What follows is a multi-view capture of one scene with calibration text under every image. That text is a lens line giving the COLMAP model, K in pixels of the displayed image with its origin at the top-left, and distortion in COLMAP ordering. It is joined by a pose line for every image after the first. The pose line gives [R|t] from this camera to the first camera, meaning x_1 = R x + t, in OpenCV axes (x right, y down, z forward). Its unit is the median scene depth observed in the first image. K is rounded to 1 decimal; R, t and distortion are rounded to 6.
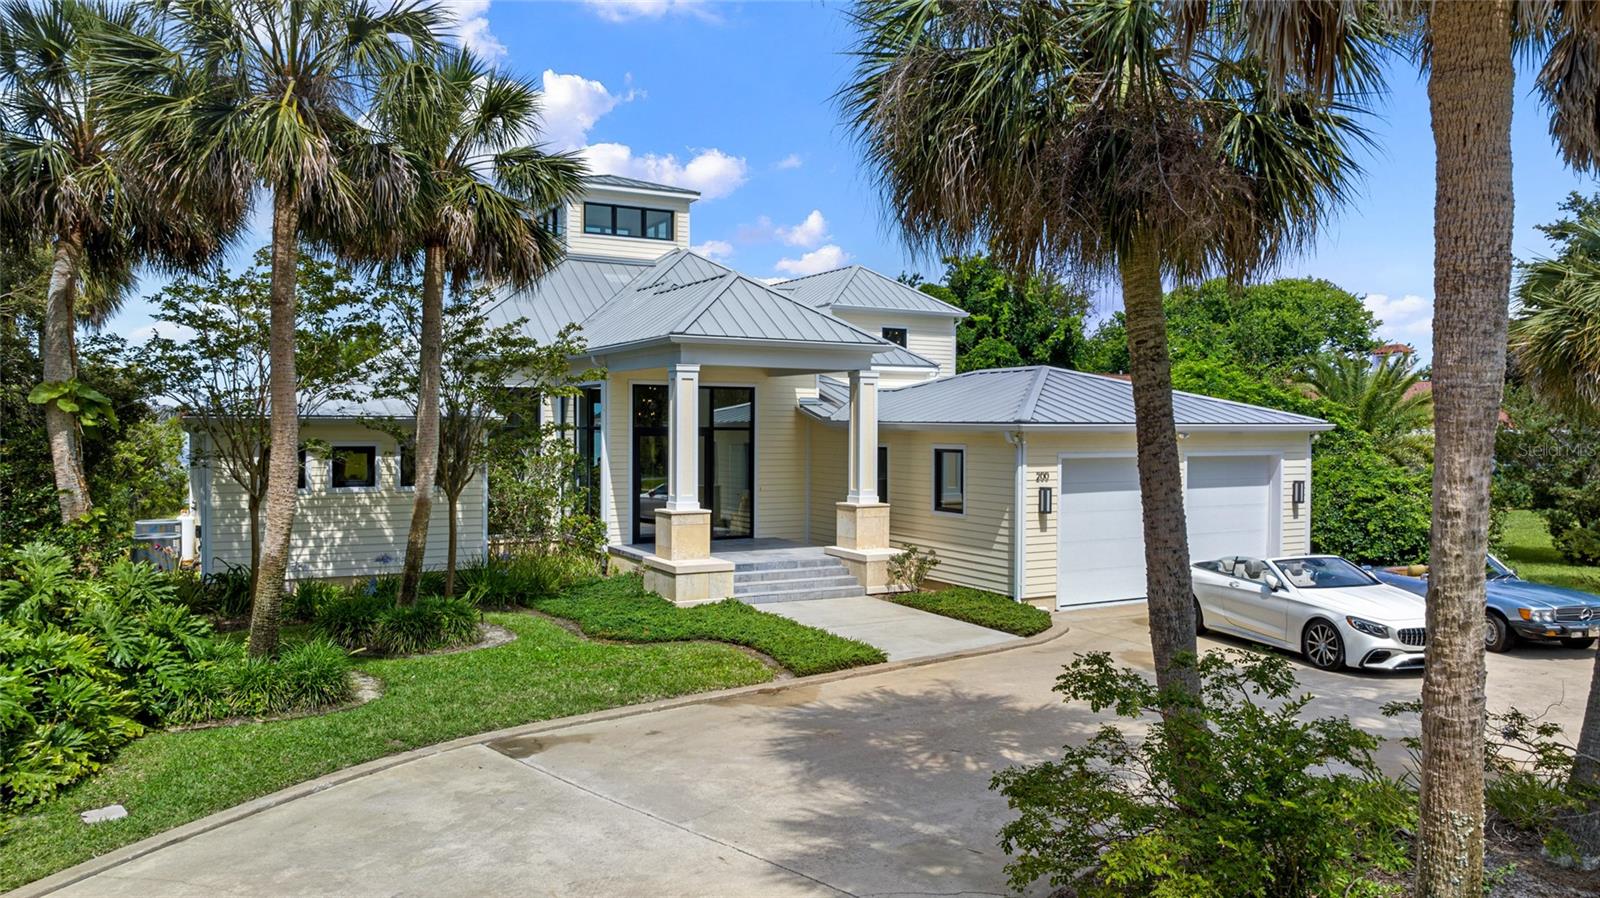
lens RADIAL K [[1135.1, 0, 806.4], [0, 1135.1, 441.4], [0, 0, 1]] dist [-0.022239, 0.004275]
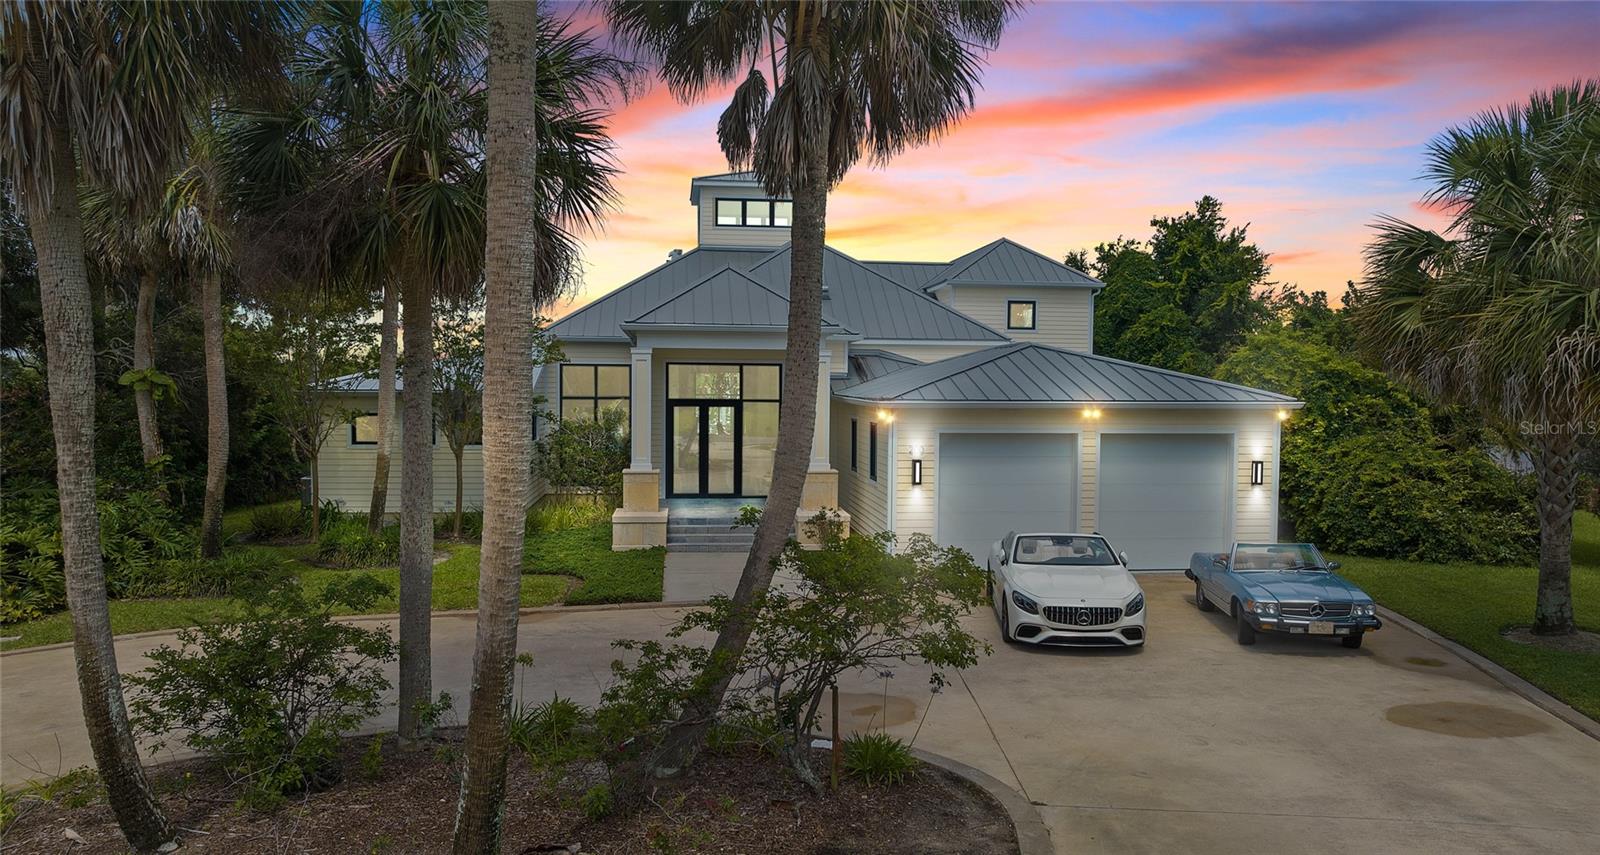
lens RADIAL K [[1139.1, 0, 805.3], [0, 1139.1, 437.7], [0, 0, 1]] dist [-0.042233, 0.045235]
pose [[0.920896, 0.020770, -0.389255, 0.515436], [-0.008966, 0.999444, 0.032117, -0.013717], [0.389705, -0.026086, 0.920570, -0.029412]]
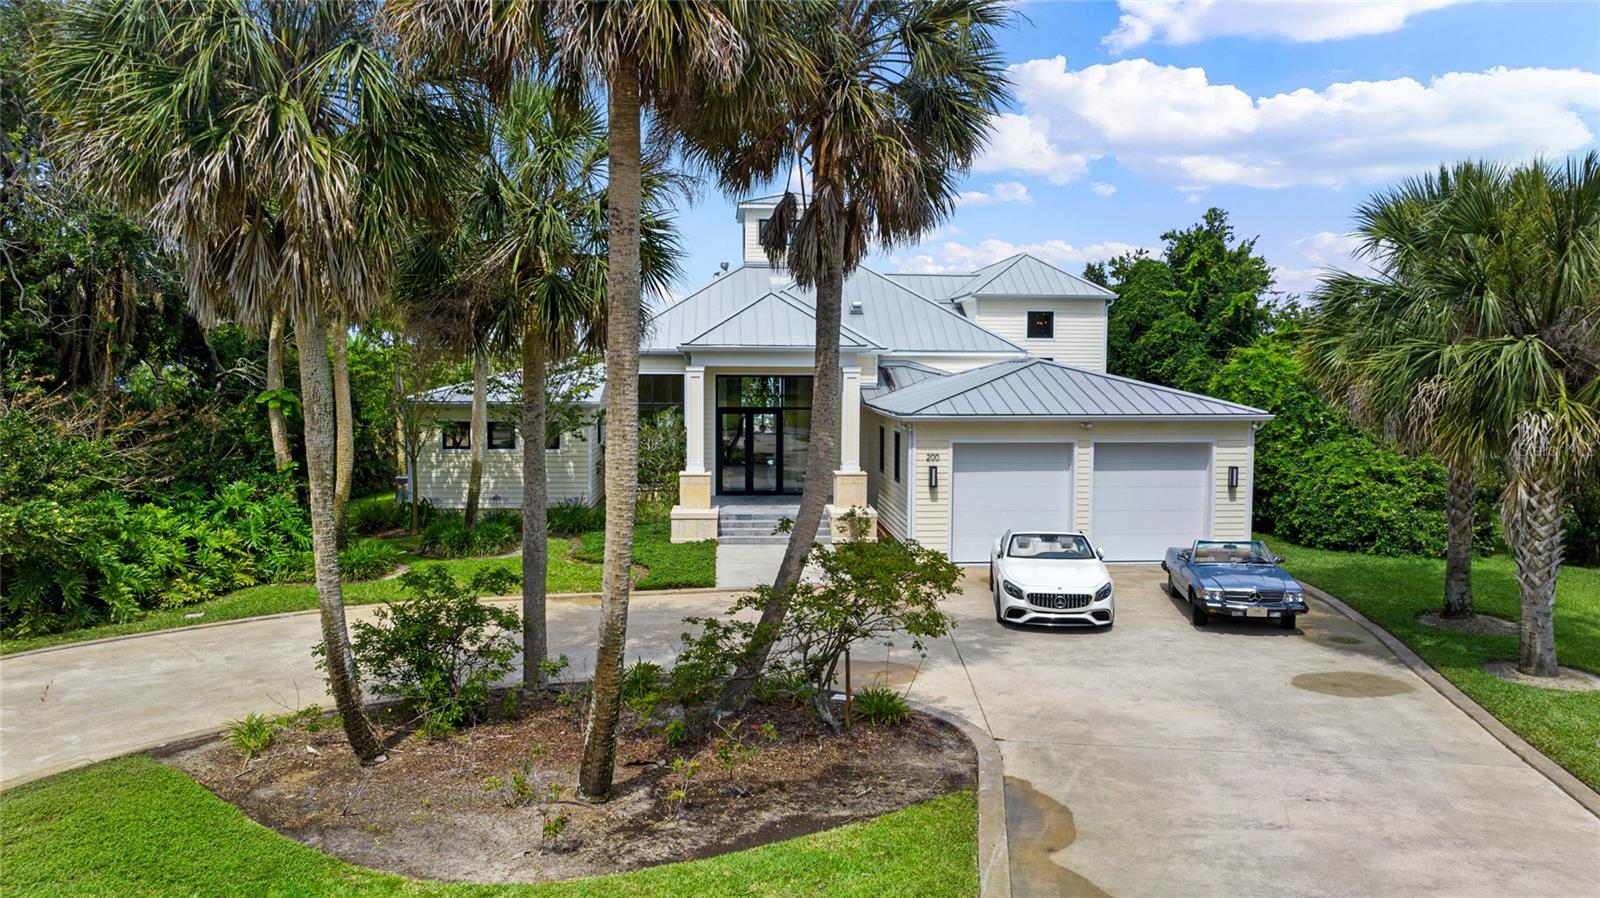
lens RADIAL K [[1135.1, 0, 806.4], [0, 1135.1, 441.4], [0, 0, 1]] dist [-0.022239, 0.004275]
pose [[0.905597, 0.026396, -0.423317, 0.592228], [-0.006128, 0.998772, 0.049169, -0.045537], [0.424095, -0.041934, 0.904646, -0.177812]]
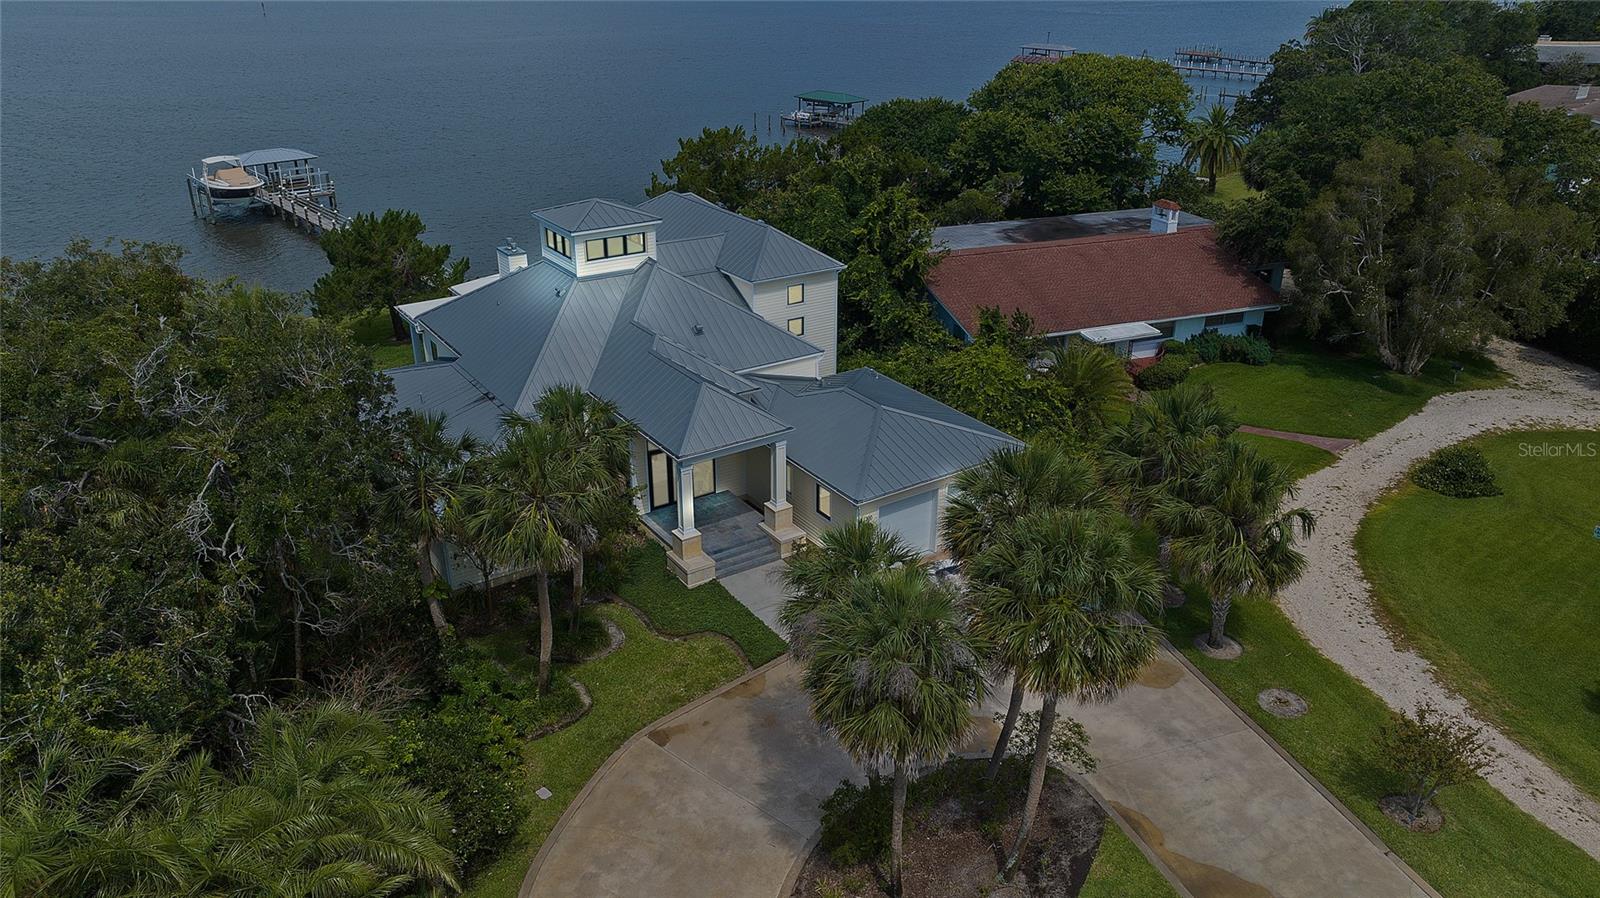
lens RADIAL K [[1135.1, 0, 806.4], [0, 1135.1, 441.4], [0, 0, 1]] dist [-0.022239, 0.004275]
pose [[0.996428, -0.032560, 0.077917, -0.050312], [-0.000902, 0.918523, 0.395366, -0.855788], [-0.084442, -0.394024, 0.915213, -0.736579]]
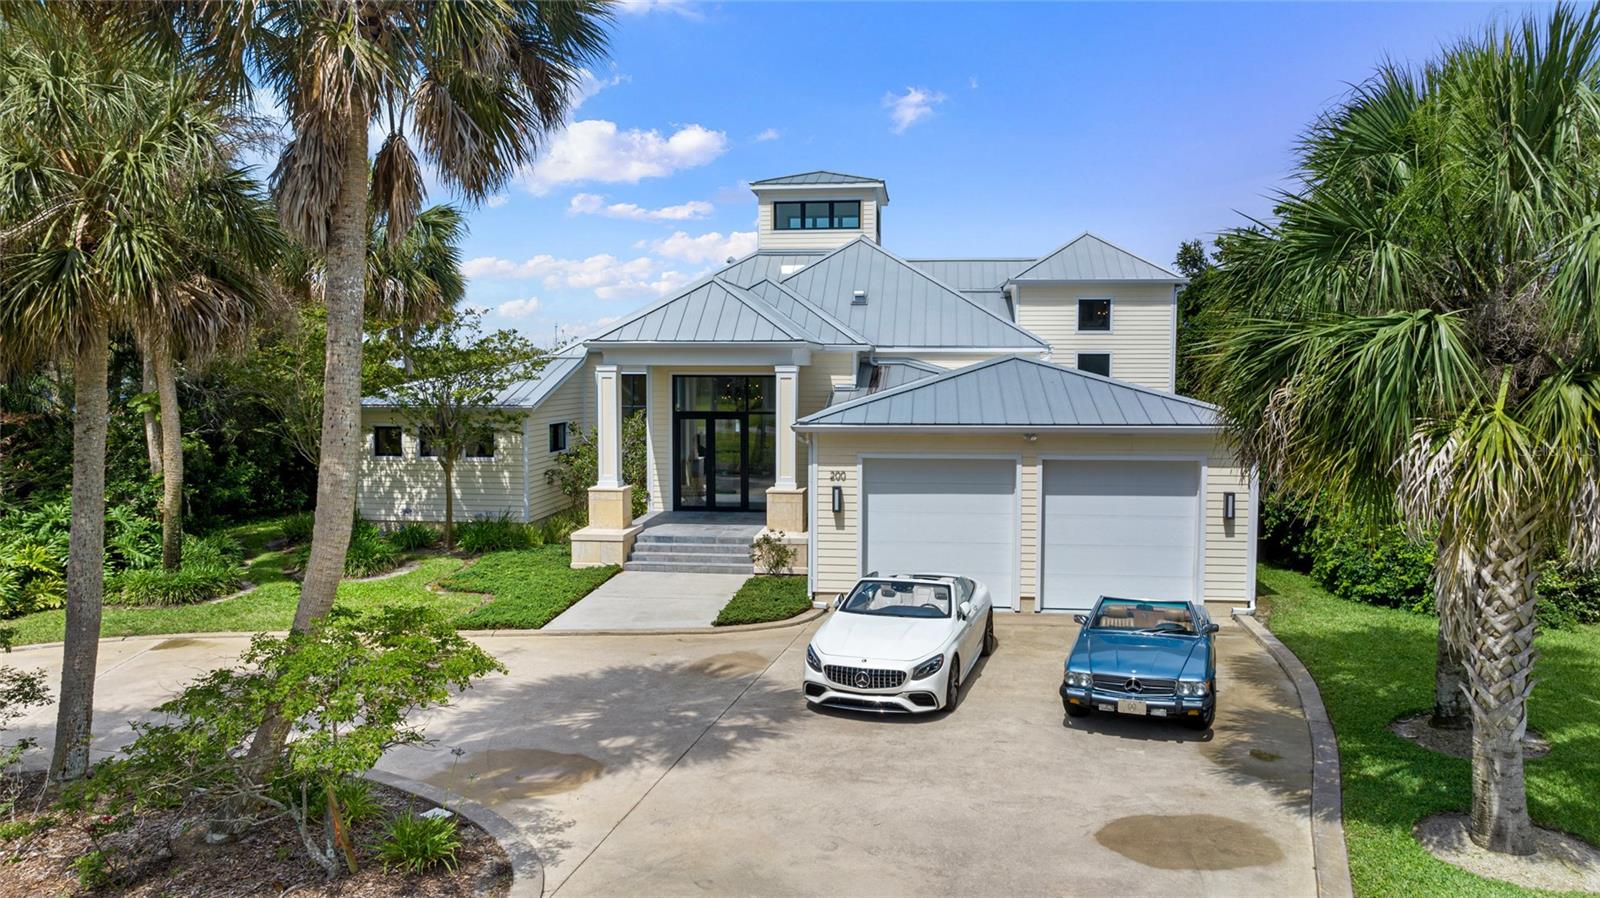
lens RADIAL K [[1135.1, 0, 806.4], [0, 1135.1, 441.4], [0, 0, 1]] dist [-0.022239, 0.004275]
pose [[0.812128, 0.034068, -0.582484, 0.755978], [-0.005036, 0.998666, 0.051387, -0.050422], [0.583458, -0.038799, 0.811216, 0.154876]]
